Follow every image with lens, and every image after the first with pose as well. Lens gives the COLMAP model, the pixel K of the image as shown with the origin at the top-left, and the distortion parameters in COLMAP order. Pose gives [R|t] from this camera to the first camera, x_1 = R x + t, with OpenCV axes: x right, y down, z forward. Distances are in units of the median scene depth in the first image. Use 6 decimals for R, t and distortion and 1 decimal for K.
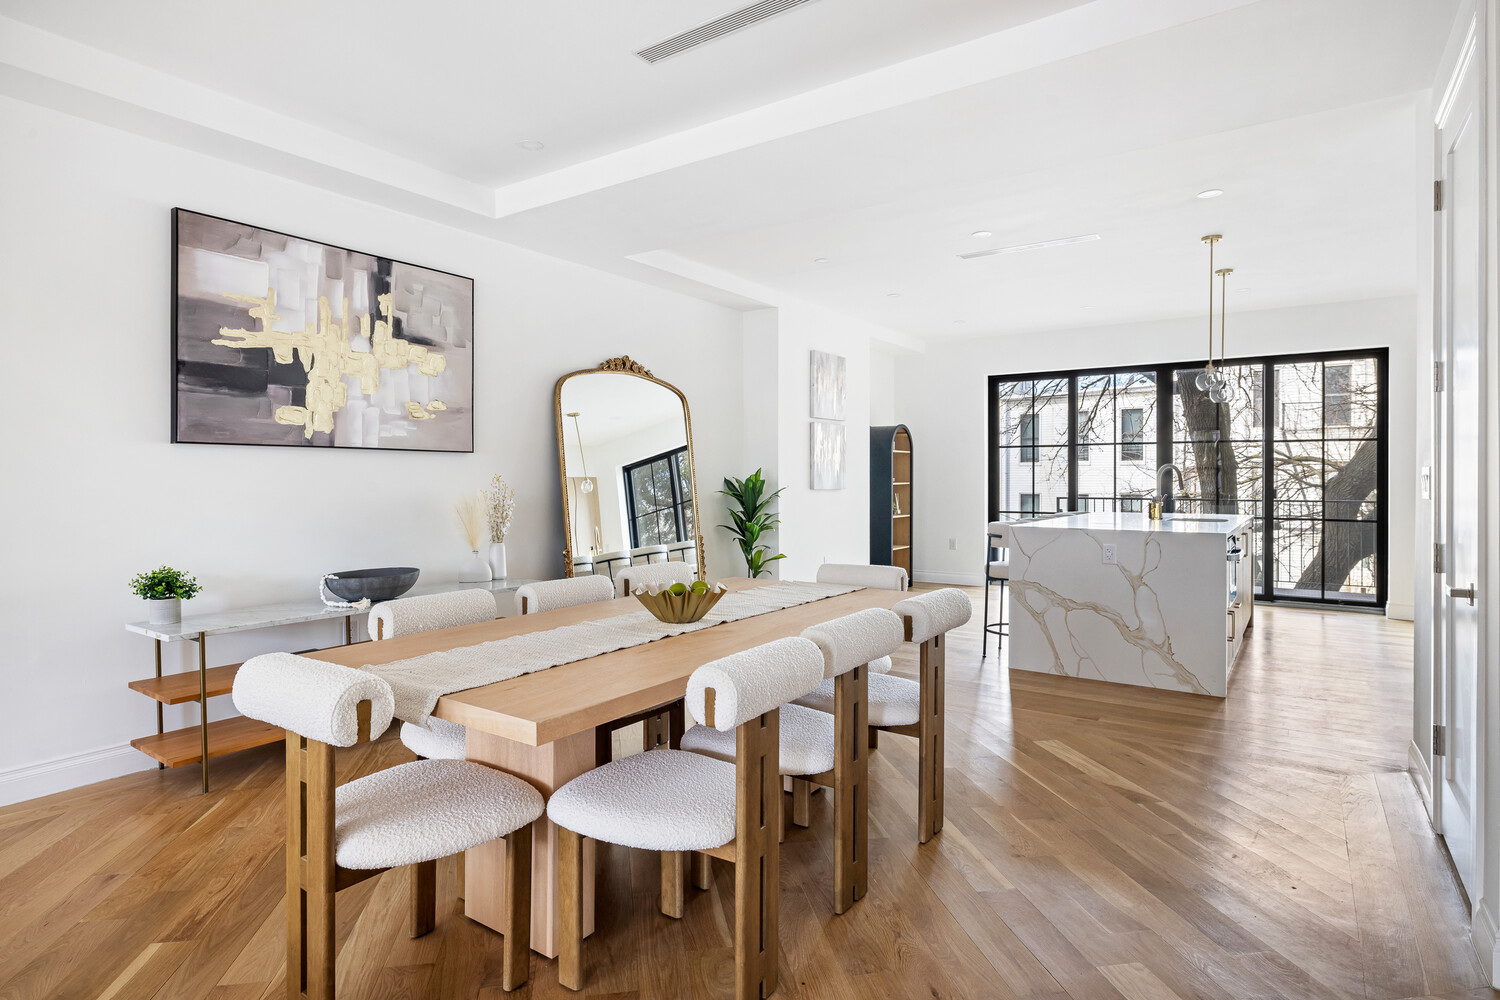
lens RADIAL K [[805.3, 0, 749.2], [0, 805.3, 493.8], [0, 0, 1]] dist [-0.008049, -0.000377]
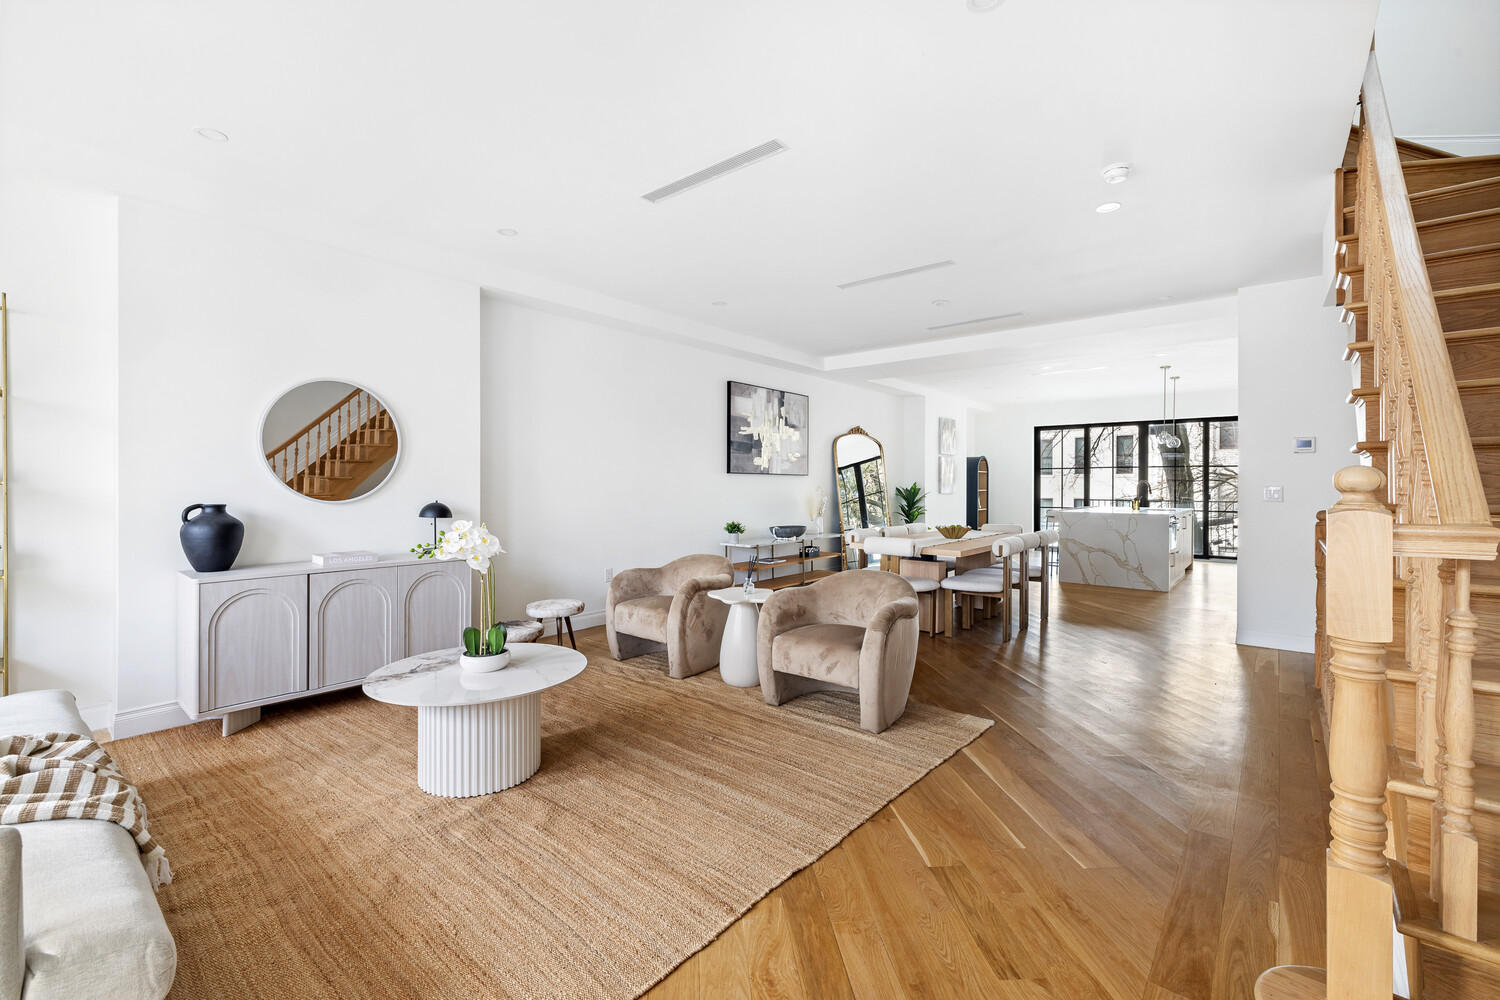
lens RADIAL K [[648.8, 0, 749.2], [0, 648.8, 492.5], [0, 0, 1]] dist [0.002697, 0.000008]
pose [[0.996671, 0.004493, -0.081401, -0.360835], [-0.005180, 0.999953, -0.008235, 0.010742], [0.081360, 0.008629, 0.996647, -0.777354]]
